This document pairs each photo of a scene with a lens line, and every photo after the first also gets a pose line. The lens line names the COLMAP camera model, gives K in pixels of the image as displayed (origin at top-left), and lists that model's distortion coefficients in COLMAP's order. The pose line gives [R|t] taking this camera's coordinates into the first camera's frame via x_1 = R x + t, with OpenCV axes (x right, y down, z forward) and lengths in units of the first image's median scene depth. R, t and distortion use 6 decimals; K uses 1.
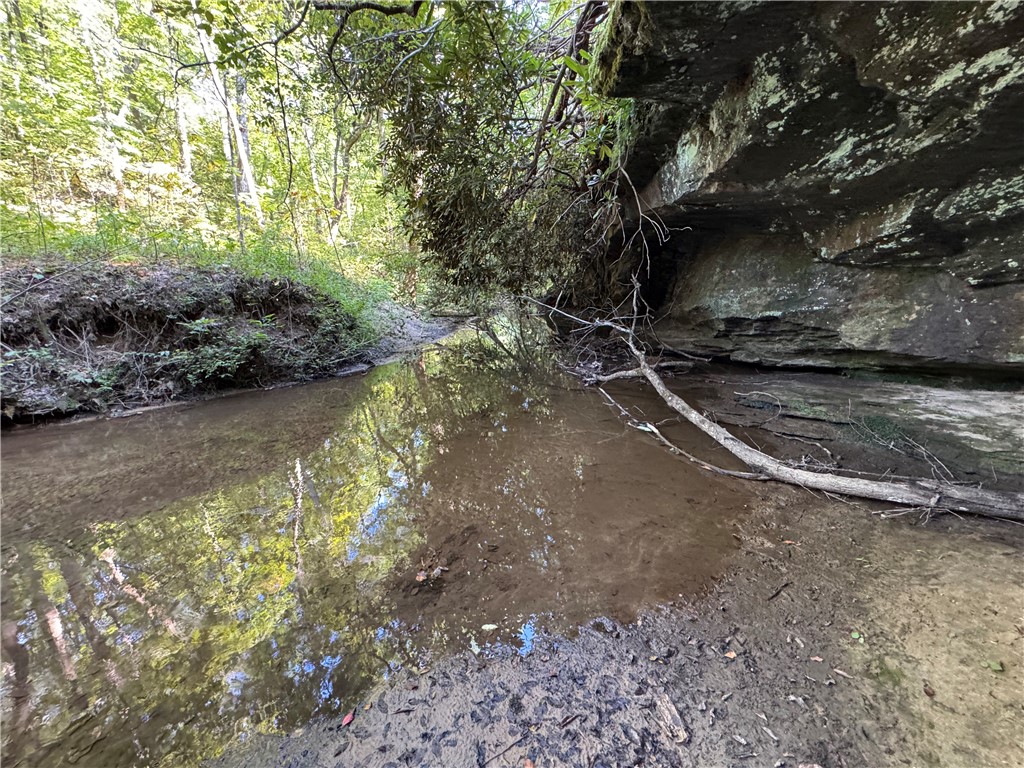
lens RADIAL K [[411.7, 0, 508.3], [0, 411.7, 385.4], [0, 0, 1]] dist [0.000375, -0.000052]
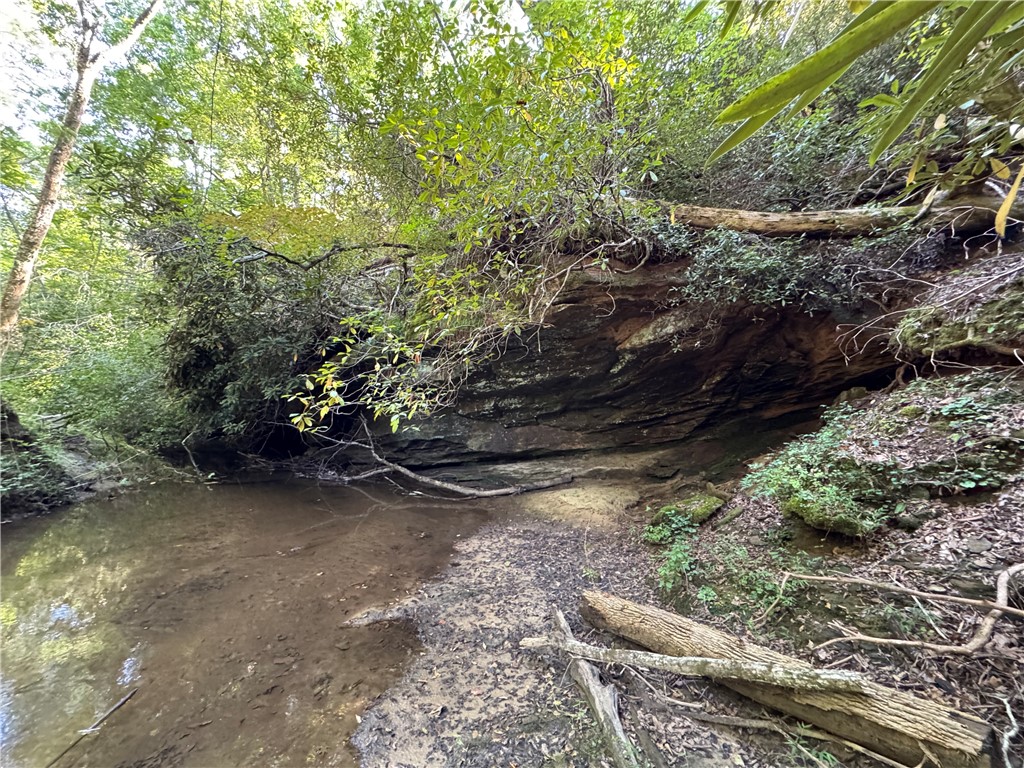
lens RADIAL K [[411.7, 0, 512.3], [0, 411.7, 381.3], [0, 0, 1]] dist [0.000375, -0.000052]
pose [[0.530294, 0.123603, 0.838755, -1.374831], [0.150978, 0.959735, -0.236885, 0.152455], [-0.834262, 0.252253, 0.490281, -0.593608]]
